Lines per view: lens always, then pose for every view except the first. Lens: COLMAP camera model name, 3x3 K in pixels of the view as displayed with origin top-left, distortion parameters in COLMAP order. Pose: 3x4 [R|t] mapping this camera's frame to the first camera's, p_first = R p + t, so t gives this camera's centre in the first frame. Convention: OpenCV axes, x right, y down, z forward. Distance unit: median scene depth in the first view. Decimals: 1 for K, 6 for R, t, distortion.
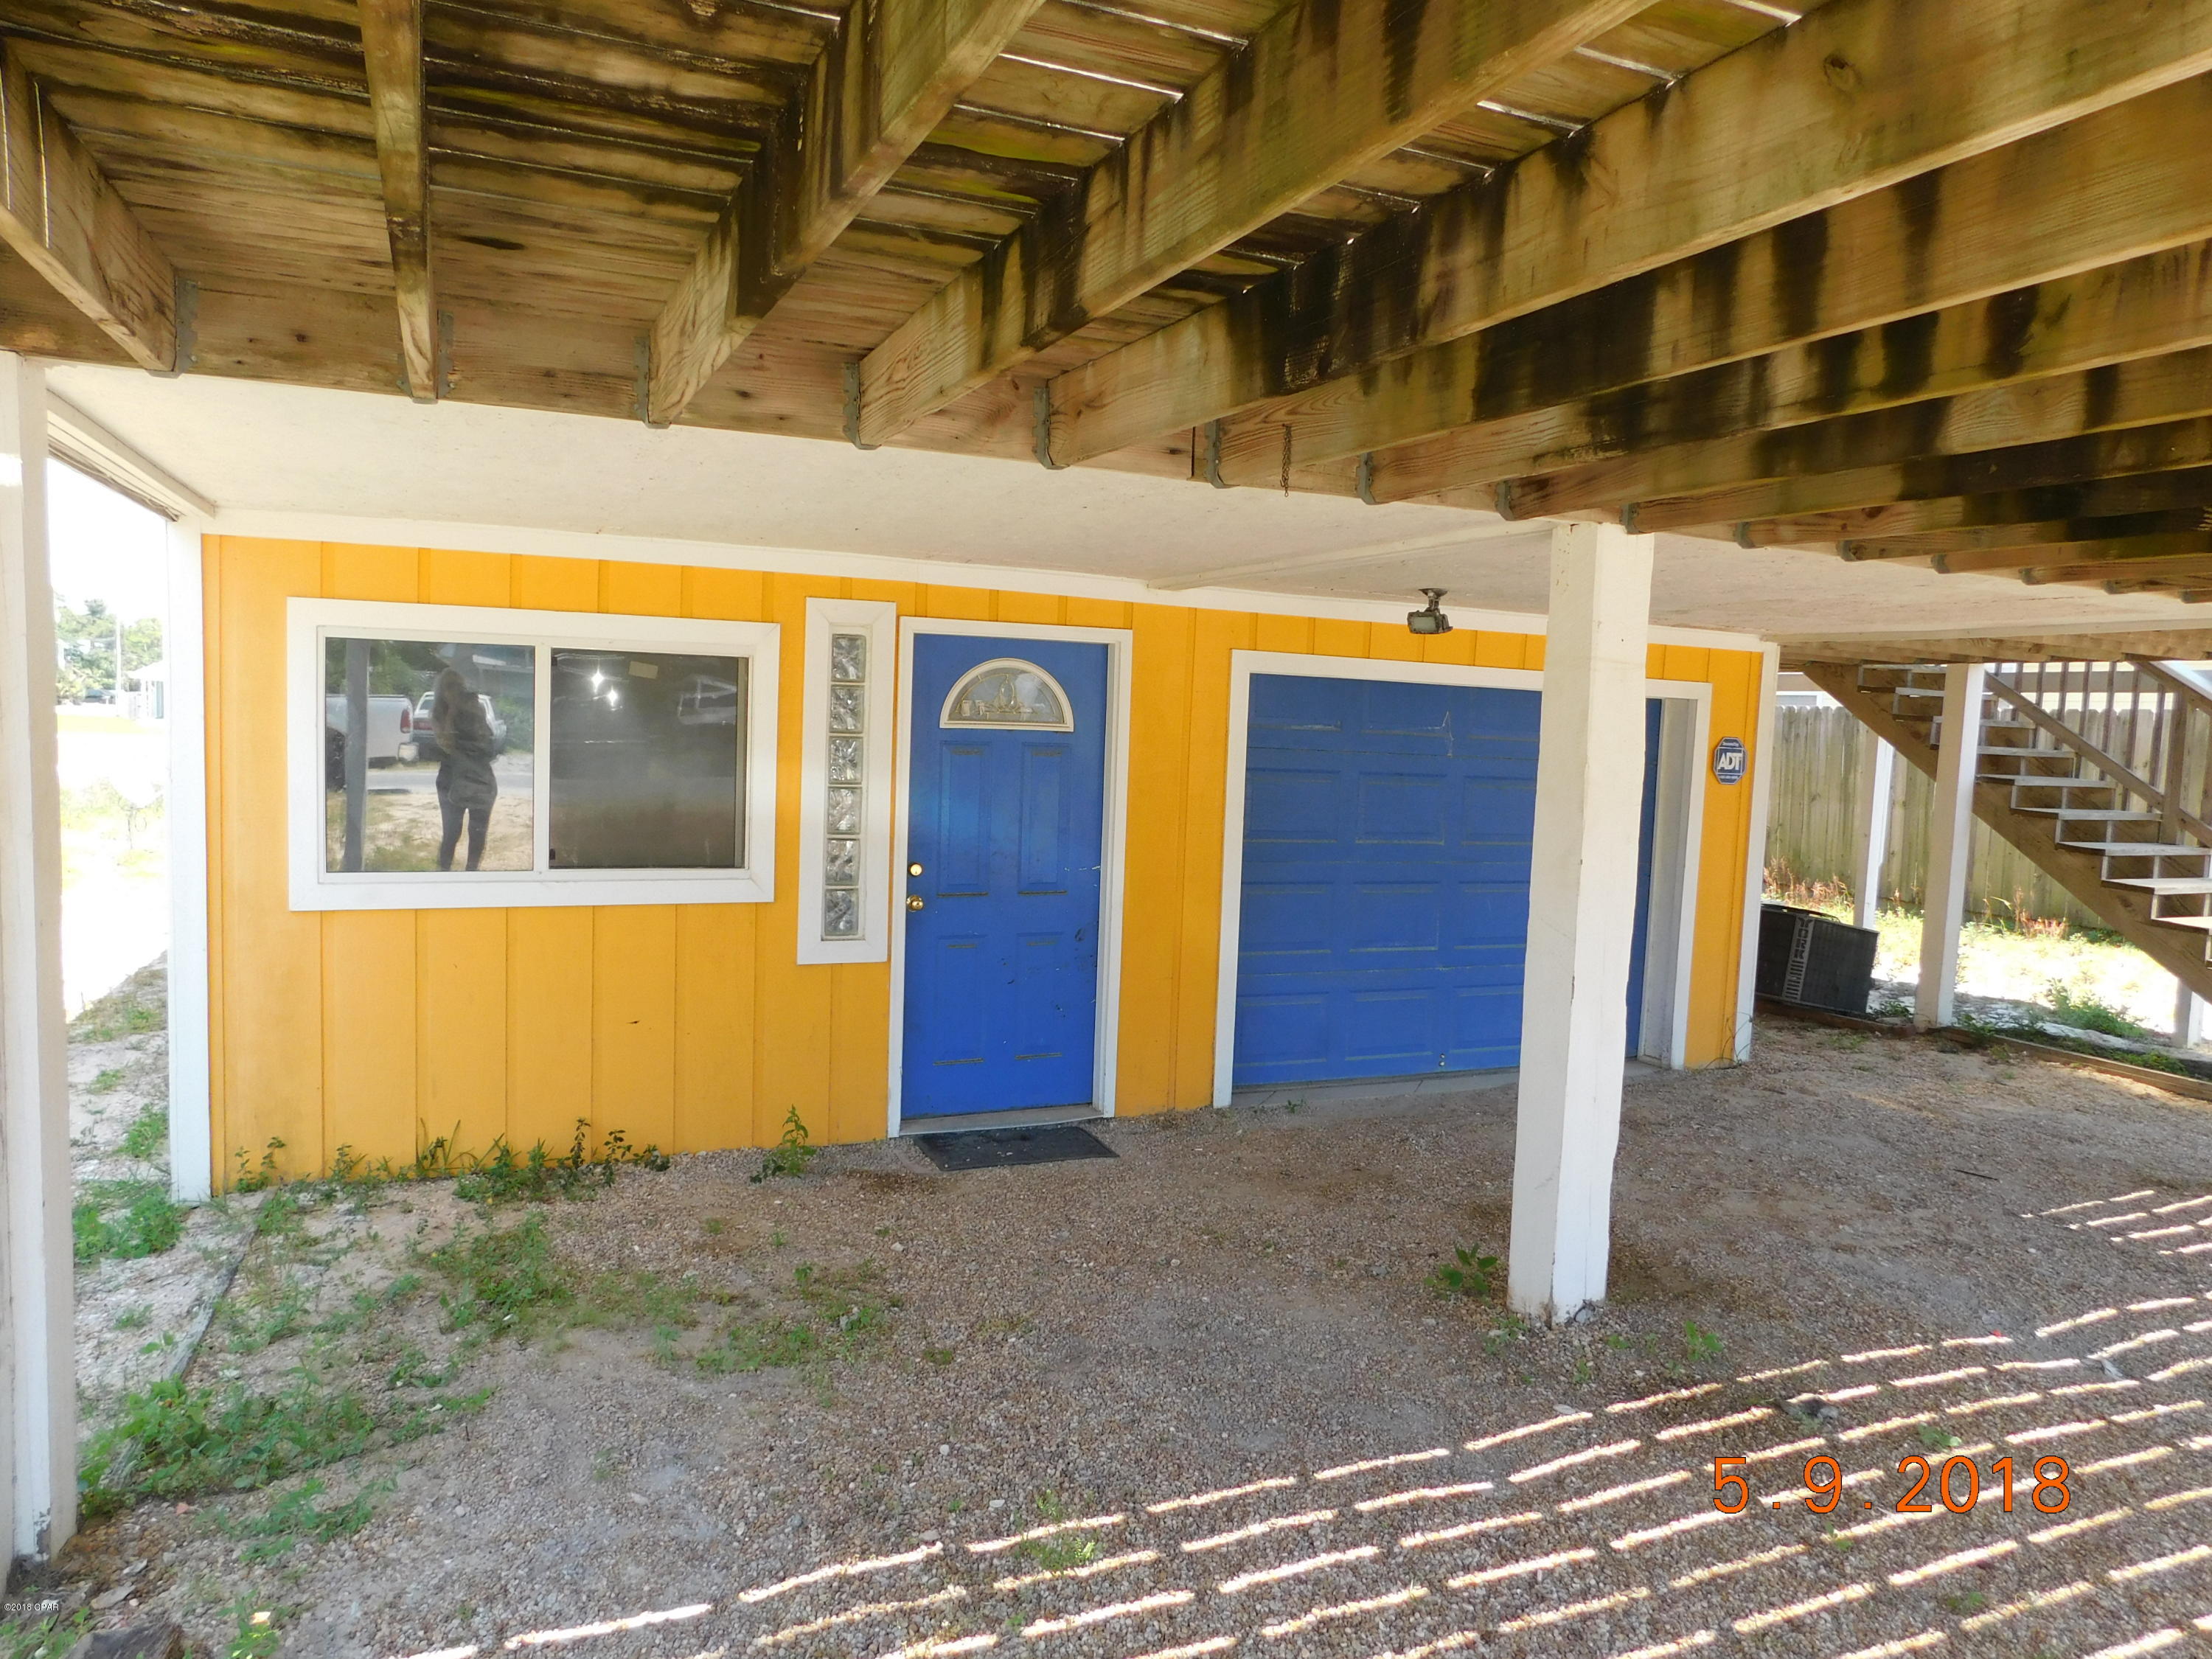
lens RADIAL K [[1474.5, 0, 1121.5], [0, 1474.5, 827.8], [0, 0, 1]] dist [-0.070512, 0.063125]
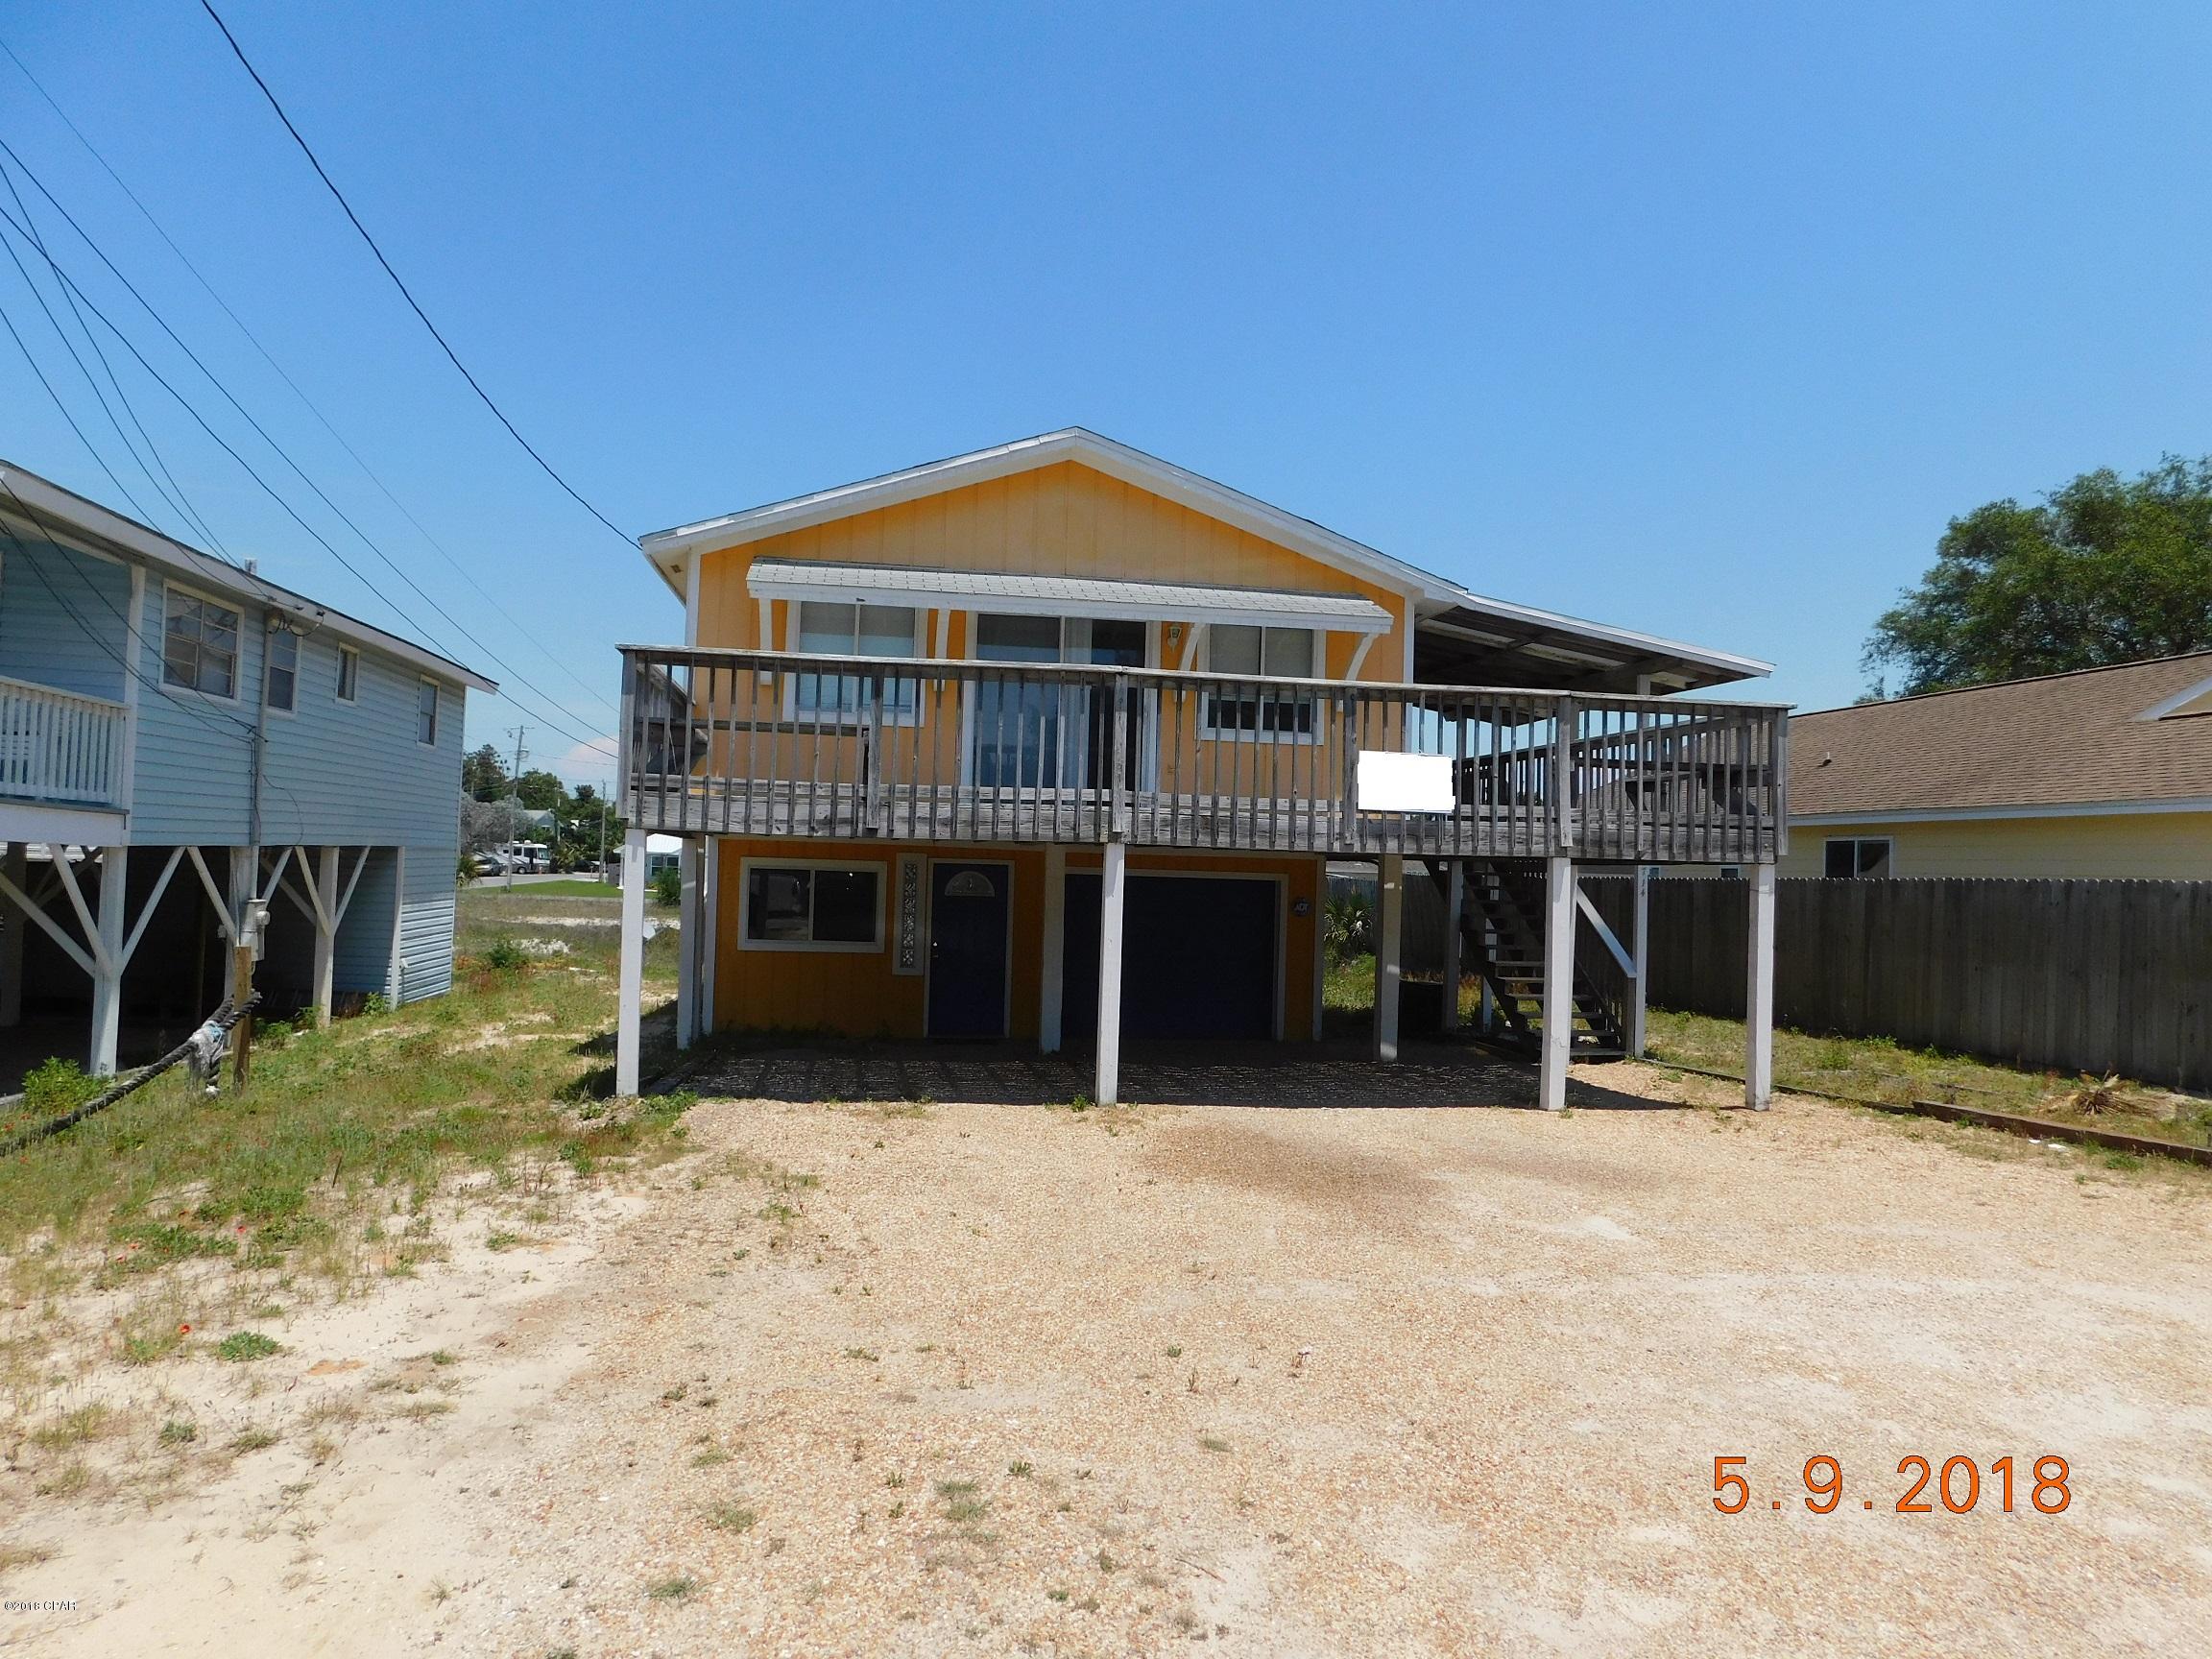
lens RADIAL K [[1474.5, 0, 1121.5], [0, 1474.5, 827.8], [0, 0, 1]] dist [-0.070512, 0.063125]
pose [[0.968427, -0.011147, -0.249047, 0.952093], [-0.016383, 0.993995, -0.108197, 0.108942], [0.248757, 0.108861, 0.962429, -1.741315]]
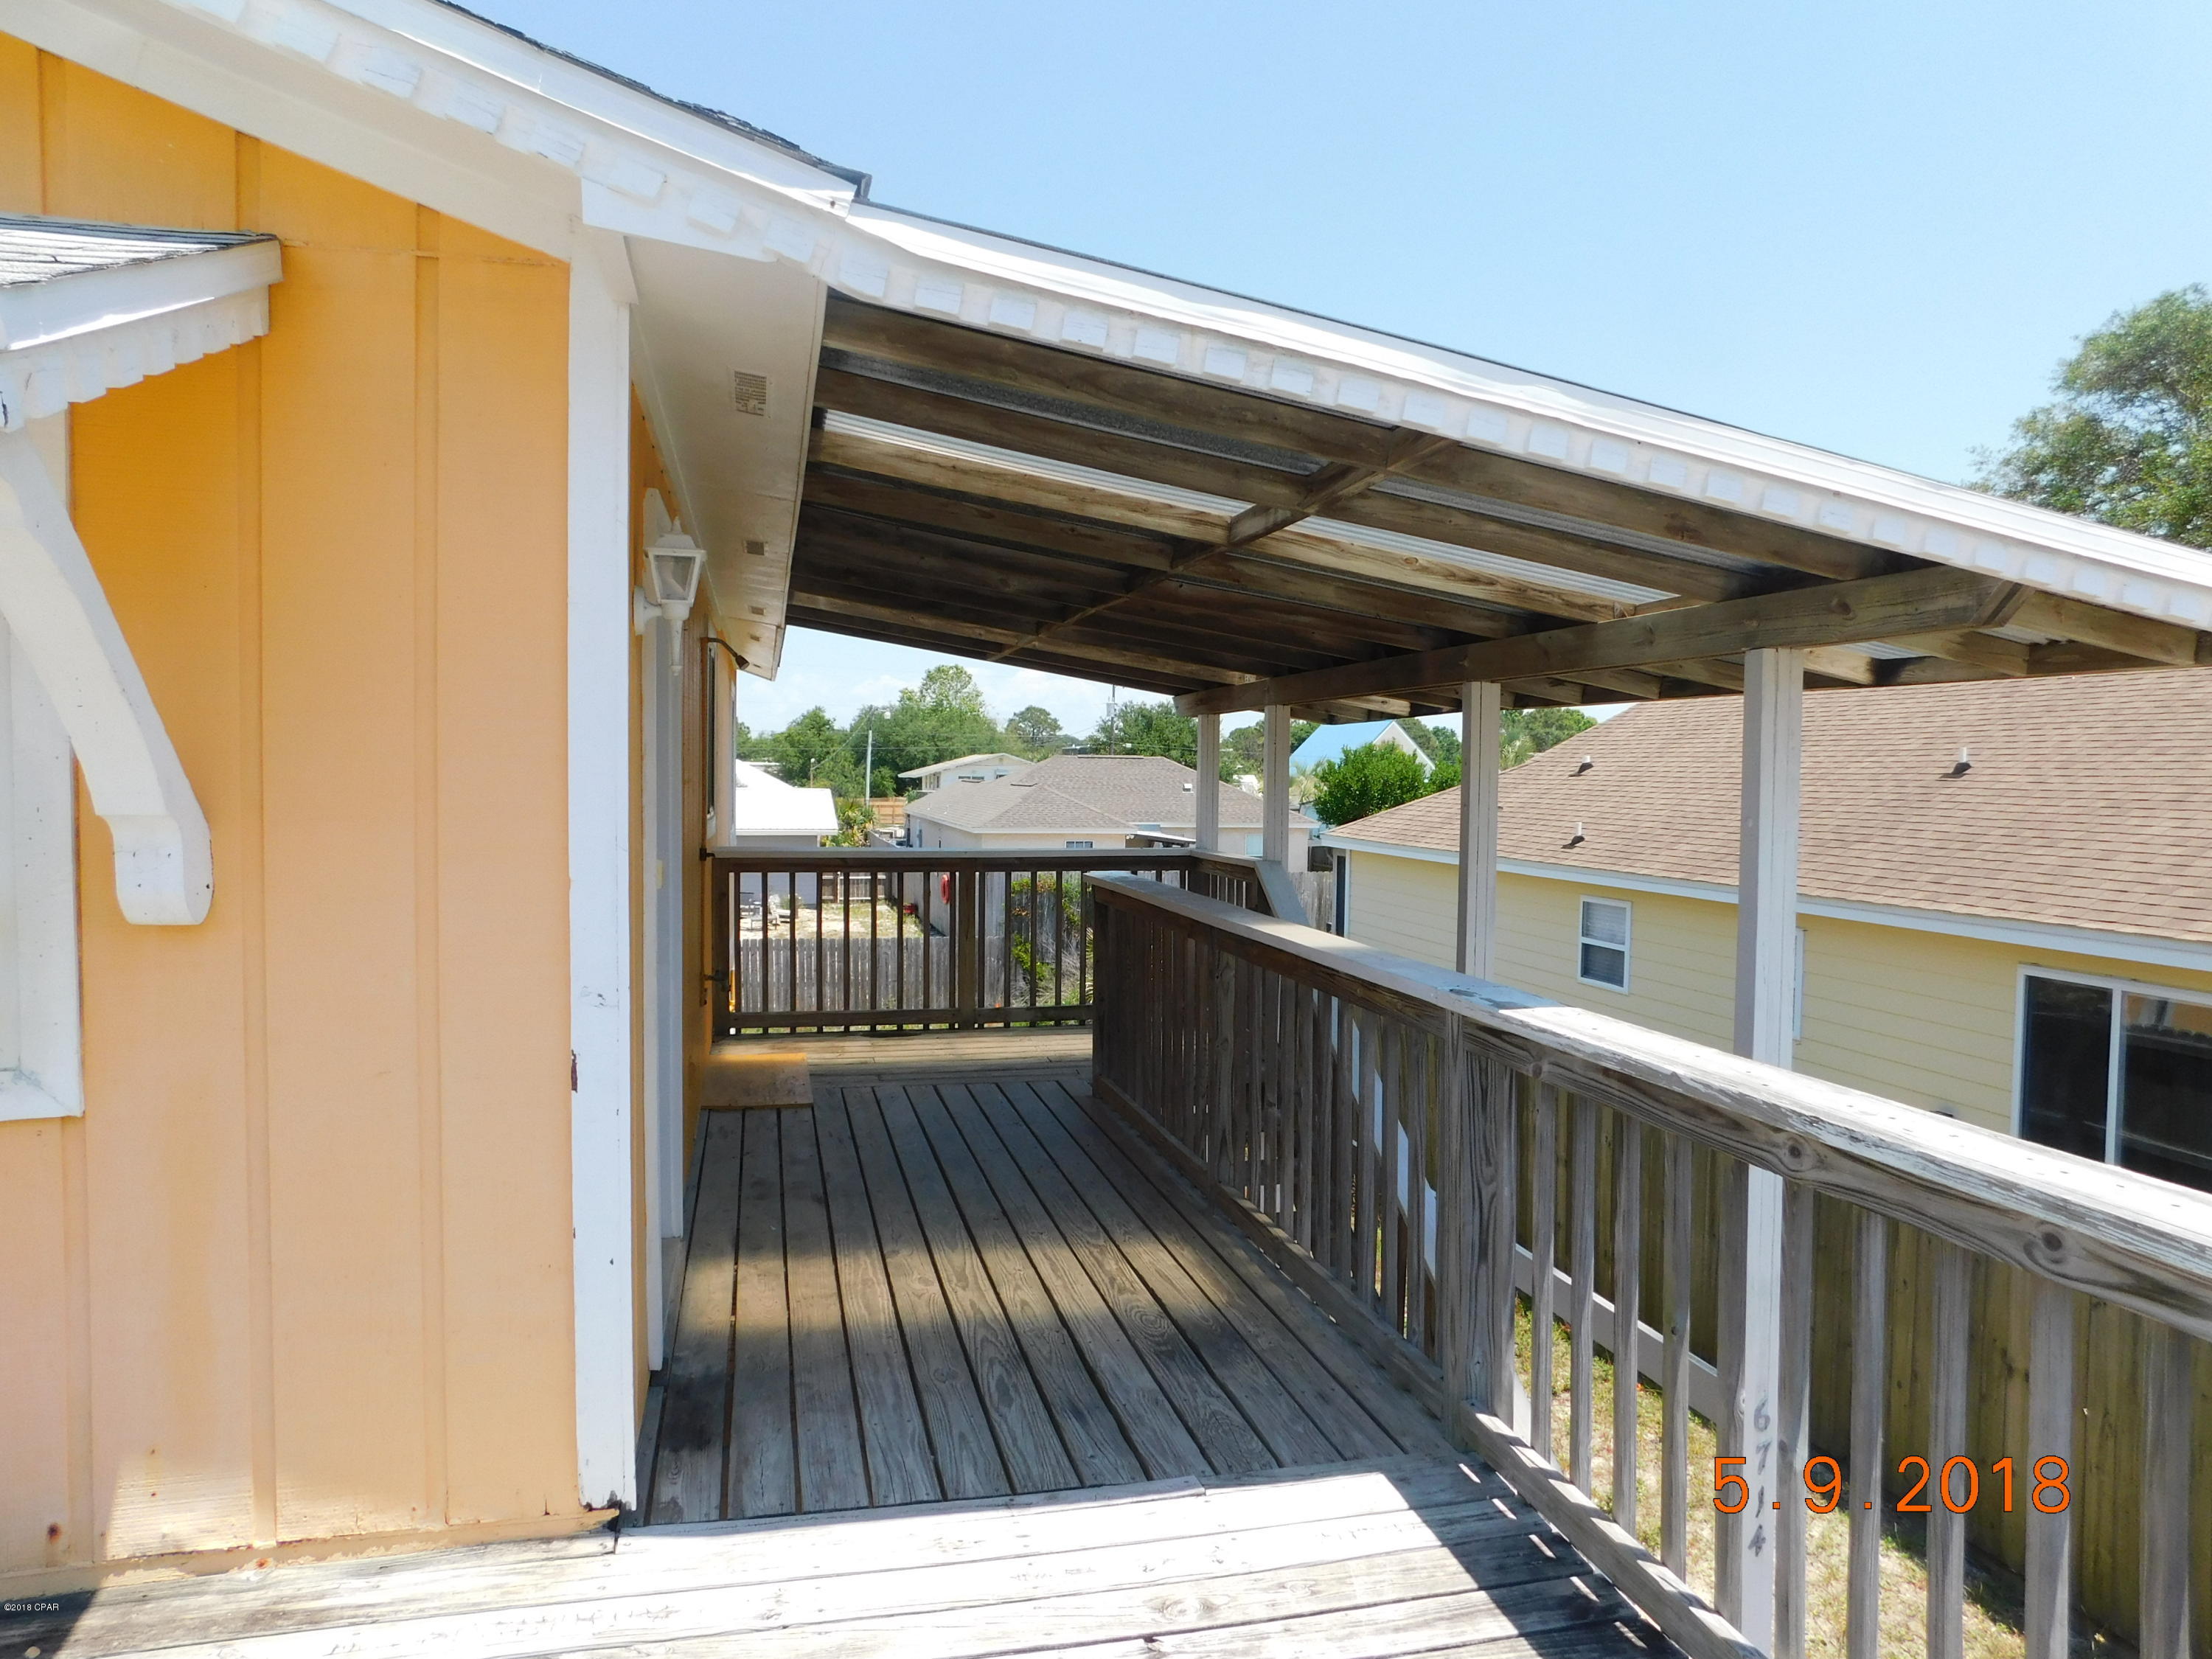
lens RADIAL K [[1474.5, 0, 1121.5], [0, 1474.5, 827.8], [0, 0, 1]] dist [-0.070512, 0.063125]
pose [[0.983583, -0.013681, -0.179938, 1.044615], [0.005914, 0.999030, -0.043631, -0.386584], [0.180361, 0.041850, 0.982710, 0.433504]]
